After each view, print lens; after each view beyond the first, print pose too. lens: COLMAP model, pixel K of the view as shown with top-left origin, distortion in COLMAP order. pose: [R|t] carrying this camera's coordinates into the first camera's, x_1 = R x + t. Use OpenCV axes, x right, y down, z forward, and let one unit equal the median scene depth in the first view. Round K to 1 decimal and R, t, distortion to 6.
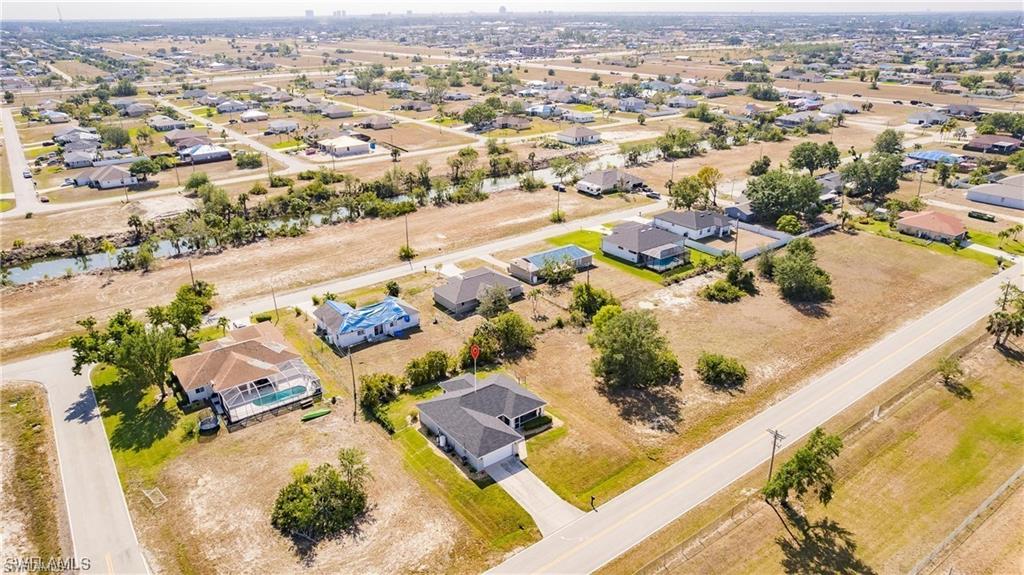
lens RADIAL K [[669.1, 0, 512.0], [0, 669.1, 287.5], [0, 0, 1]] dist [-0.000942, -0.000016]
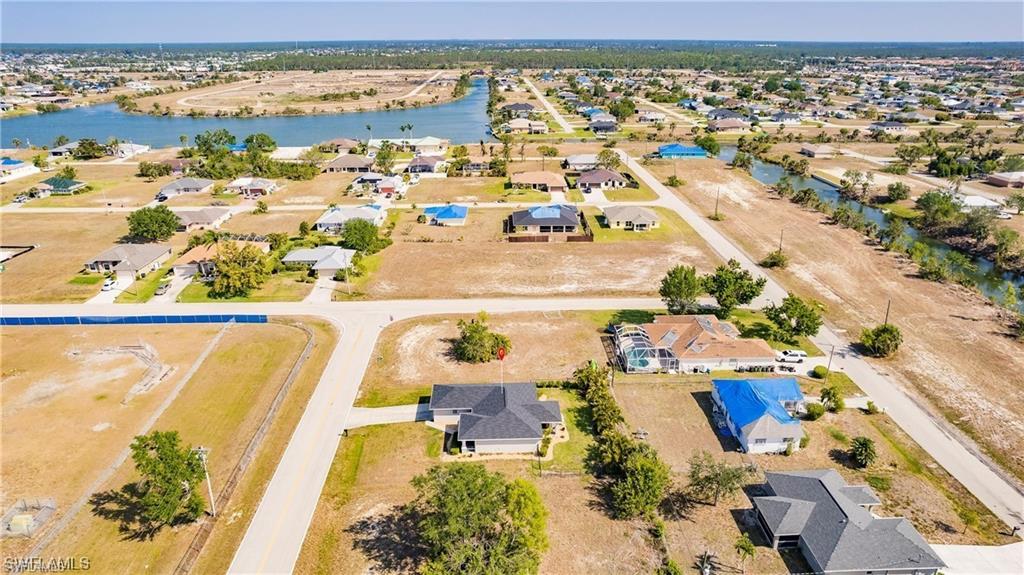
lens RADIAL K [[669.1, 0, 512.0], [0, 669.1, 287.5], [0, 0, 1]] dist [-0.000942, -0.000016]
pose [[-0.562745, 0.310303, -0.766179, 0.728675], [-0.316241, 0.775546, 0.546370, -0.579659], [0.763747, 0.549765, -0.338304, 1.380548]]
